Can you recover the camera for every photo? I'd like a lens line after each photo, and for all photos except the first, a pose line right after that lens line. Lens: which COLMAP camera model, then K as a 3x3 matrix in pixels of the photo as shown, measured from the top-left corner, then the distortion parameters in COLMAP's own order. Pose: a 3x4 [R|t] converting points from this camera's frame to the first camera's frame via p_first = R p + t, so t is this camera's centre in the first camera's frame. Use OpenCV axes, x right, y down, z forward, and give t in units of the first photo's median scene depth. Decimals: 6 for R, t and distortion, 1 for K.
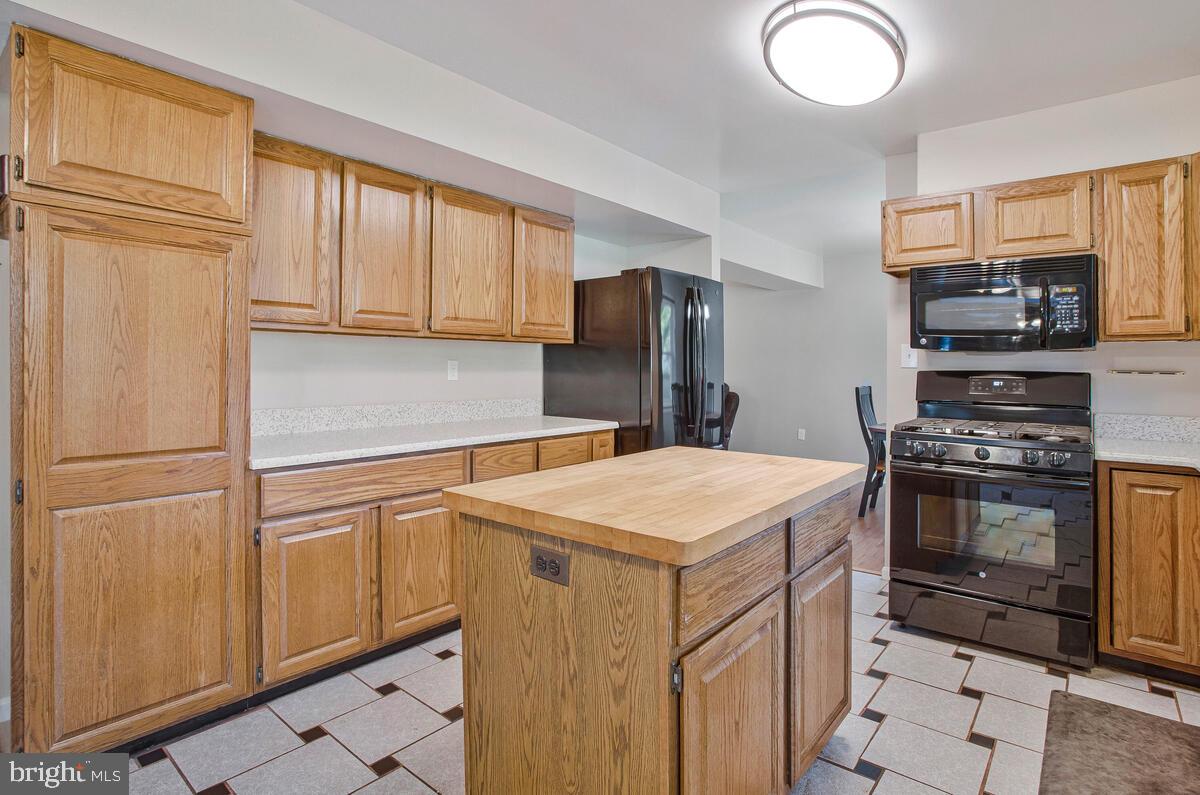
lens RADIAL K [[606.9, 0, 586.7], [0, 606.9, 366.9], [0, 0, 1]] dist [-0.038727, 0.013217]
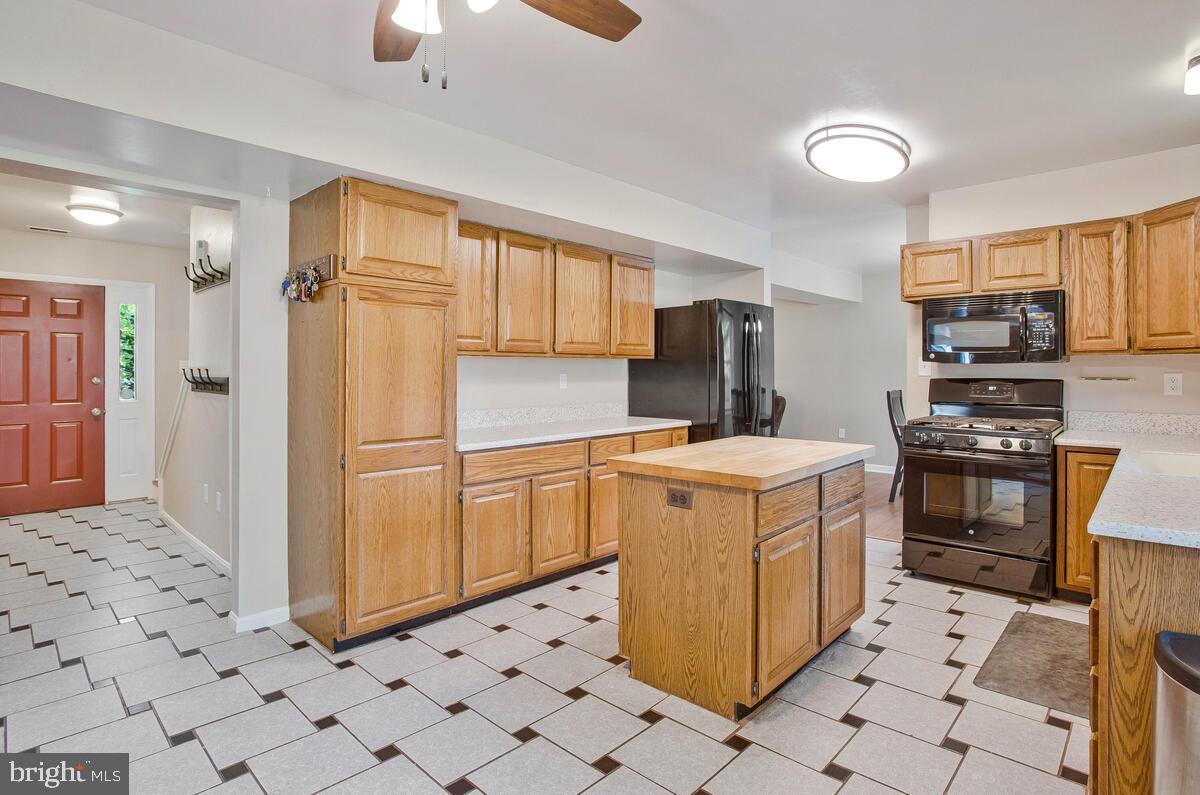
lens RADIAL K [[606.9, 0, 606.2], [0, 606.9, 396.6], [0, 0, 1]] dist [-0.038727, 0.013217]
pose [[0.999257, -0.007873, -0.037731, -0.107847], [0.009416, 0.999120, 0.040879, -0.018241], [0.037376, -0.041203, 0.998451, -0.383433]]
